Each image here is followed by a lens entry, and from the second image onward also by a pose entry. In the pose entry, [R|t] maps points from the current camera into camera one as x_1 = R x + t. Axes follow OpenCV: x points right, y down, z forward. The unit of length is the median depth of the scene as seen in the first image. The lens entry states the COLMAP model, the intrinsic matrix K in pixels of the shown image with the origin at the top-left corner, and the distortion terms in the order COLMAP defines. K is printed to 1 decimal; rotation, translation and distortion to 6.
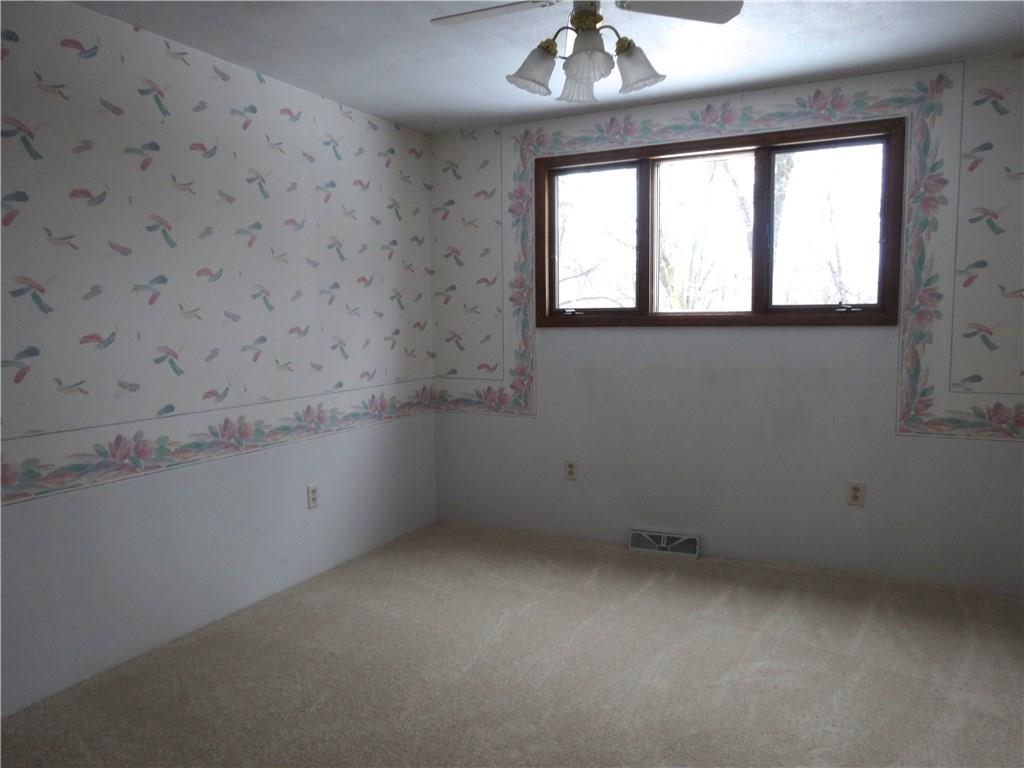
lens RADIAL K [[757.0, 0, 511.6], [0, 757.0, 384.1], [0, 0, 1]] dist [-0.005521, -0.002082]
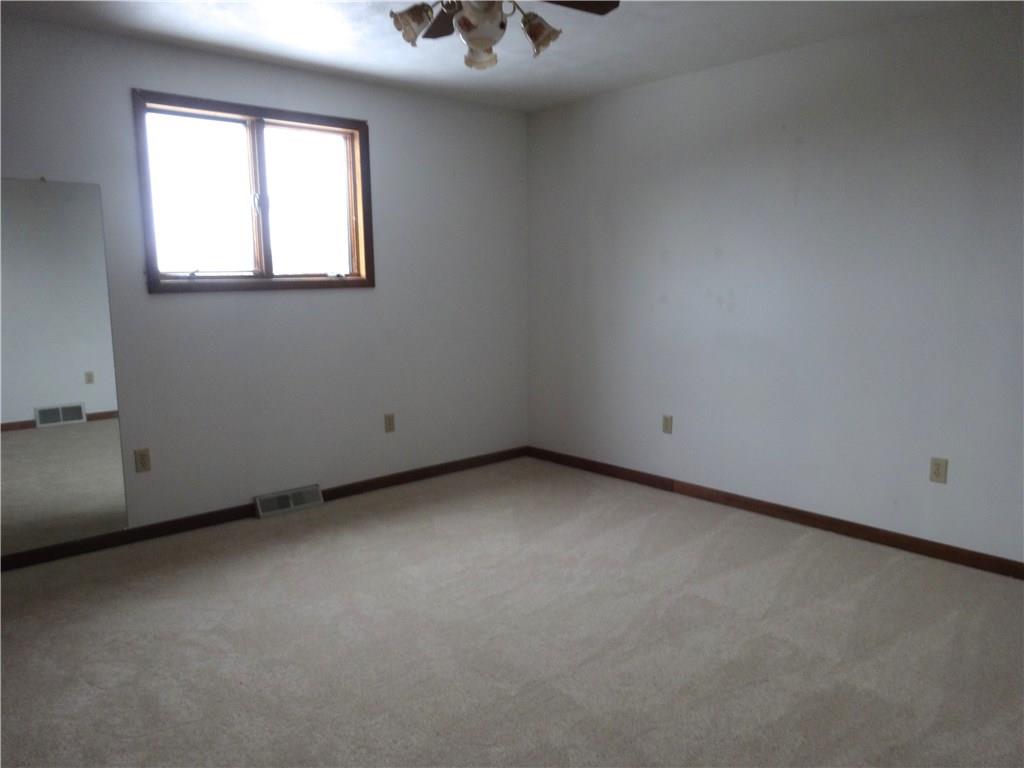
lens RADIAL K [[757.0, 0, 511.6], [0, 757.0, 384.1], [0, 0, 1]] dist [-0.005521, -0.002082]
pose [[0.393917, -0.127526, 0.910257, -0.568564], [0.092747, 0.990789, 0.098672, -0.021107], [-0.914455, 0.045555, 0.402116, 0.295741]]
